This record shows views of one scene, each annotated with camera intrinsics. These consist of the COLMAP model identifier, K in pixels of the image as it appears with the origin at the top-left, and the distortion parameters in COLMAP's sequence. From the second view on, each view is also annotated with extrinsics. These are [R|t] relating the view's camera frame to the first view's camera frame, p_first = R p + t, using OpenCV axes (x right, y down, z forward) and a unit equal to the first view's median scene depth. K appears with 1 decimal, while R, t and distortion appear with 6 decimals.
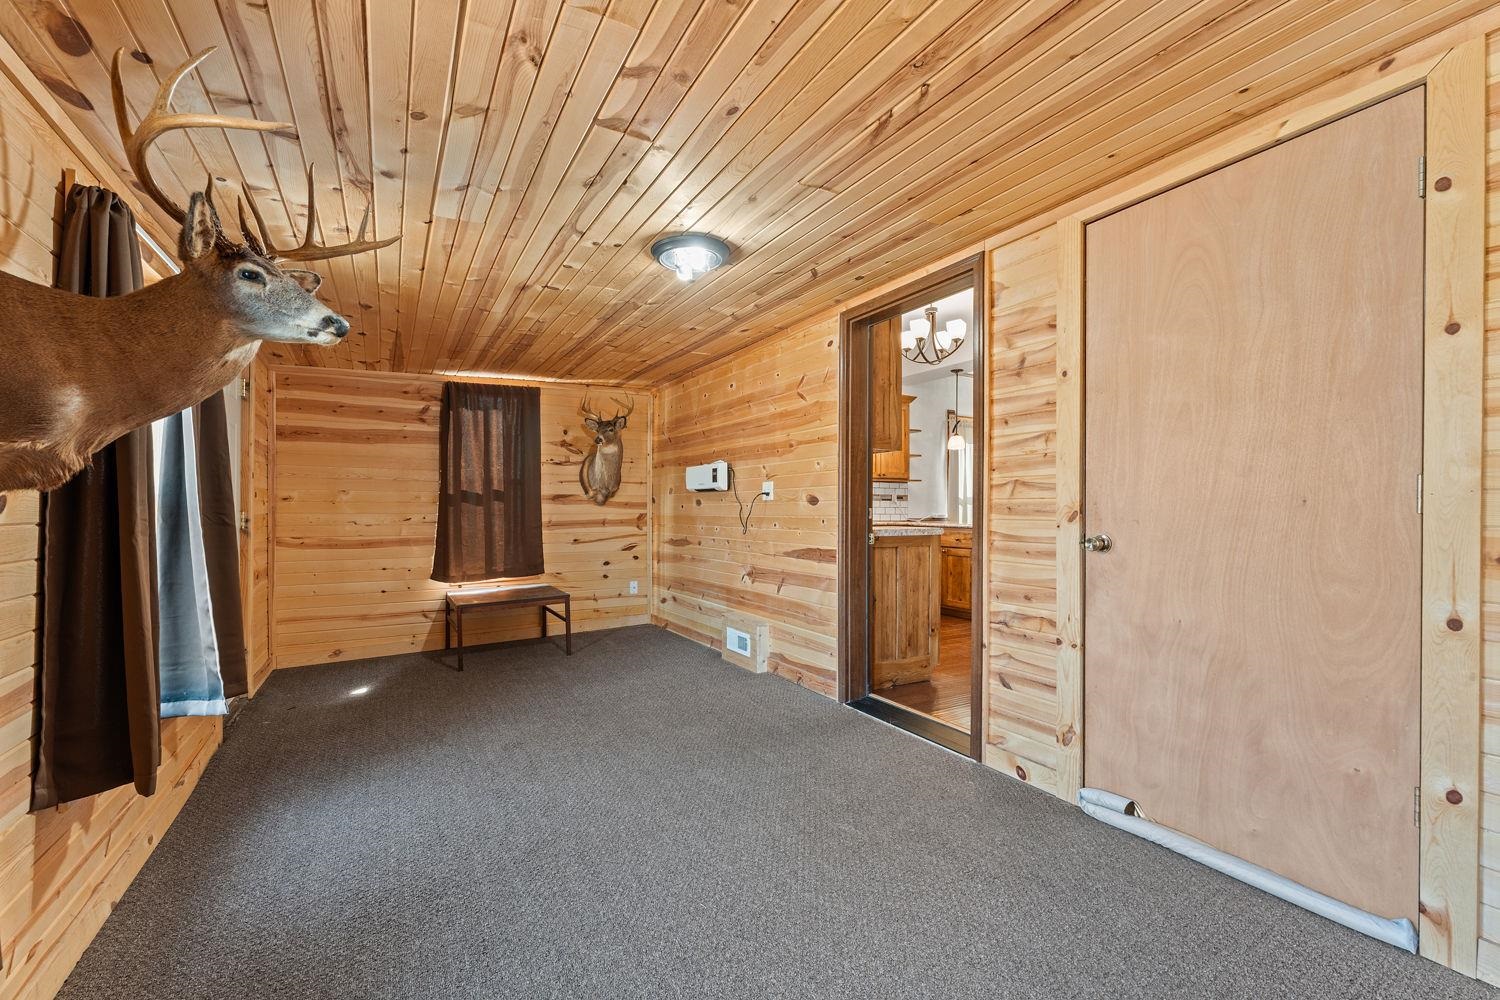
lens RADIAL K [[605.3, 0, 750.0], [0, 605.3, 500.0], [0, 0, 1]] dist [0.000236, 0.000034]
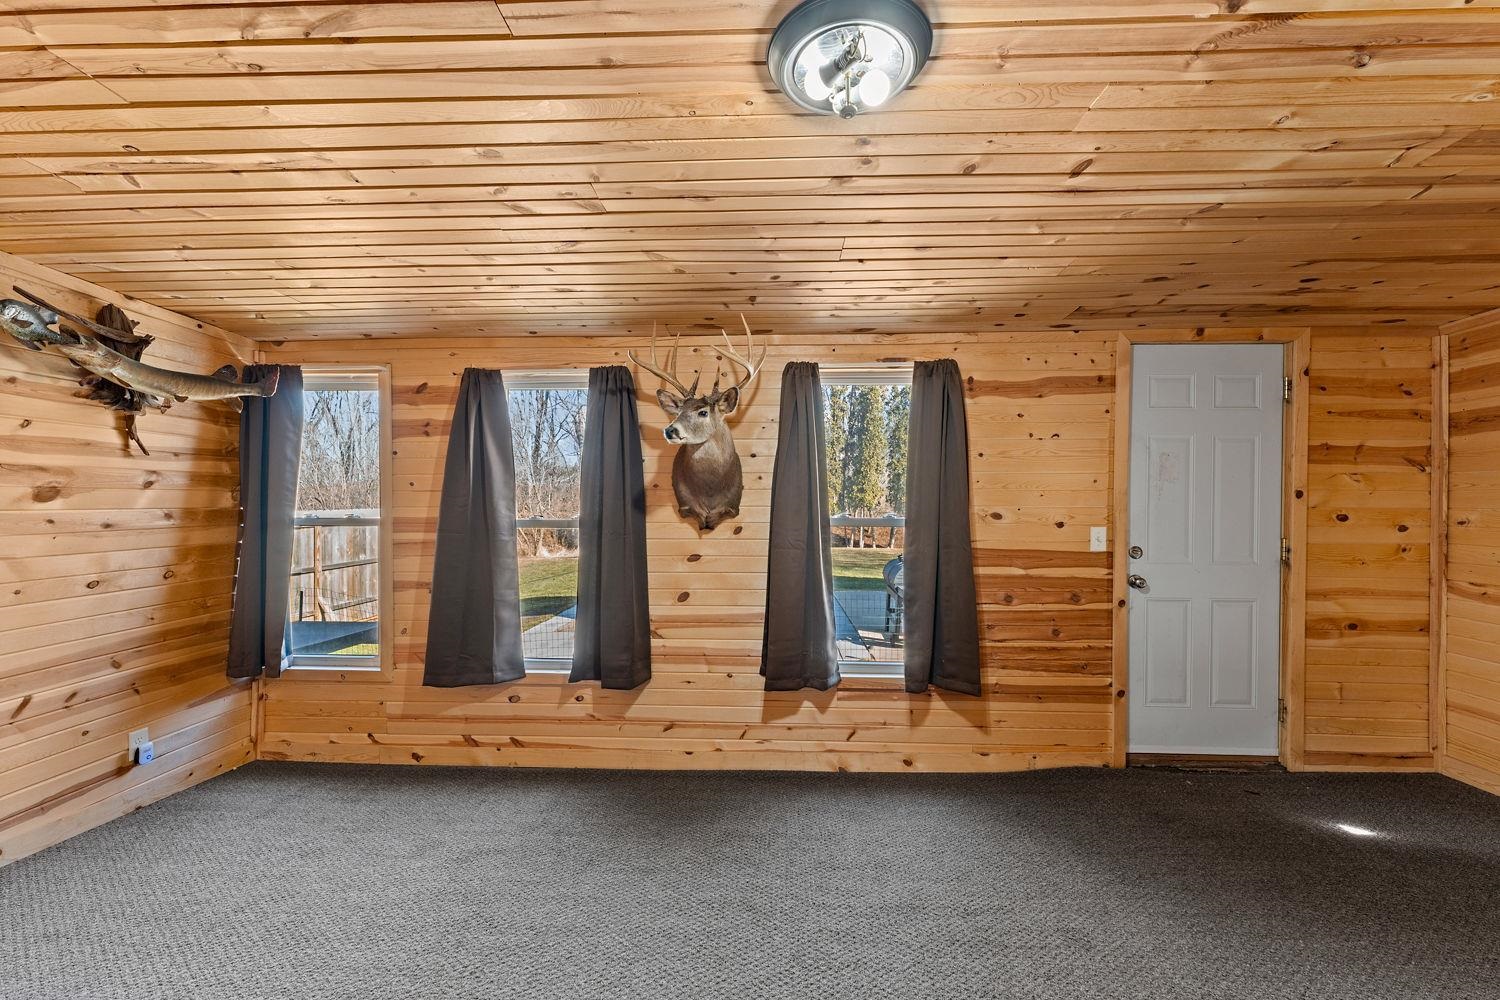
lens RADIAL K [[605.3, 0, 750.0], [0, 605.3, 500.0], [0, 0, 1]] dist [0.000236, 0.000034]
pose [[-0.546532, -0.005398, -0.837421, 0.246520], [0.008663, 0.999889, -0.012099, -0.030316], [0.837394, -0.013867, -0.546424, 0.838283]]
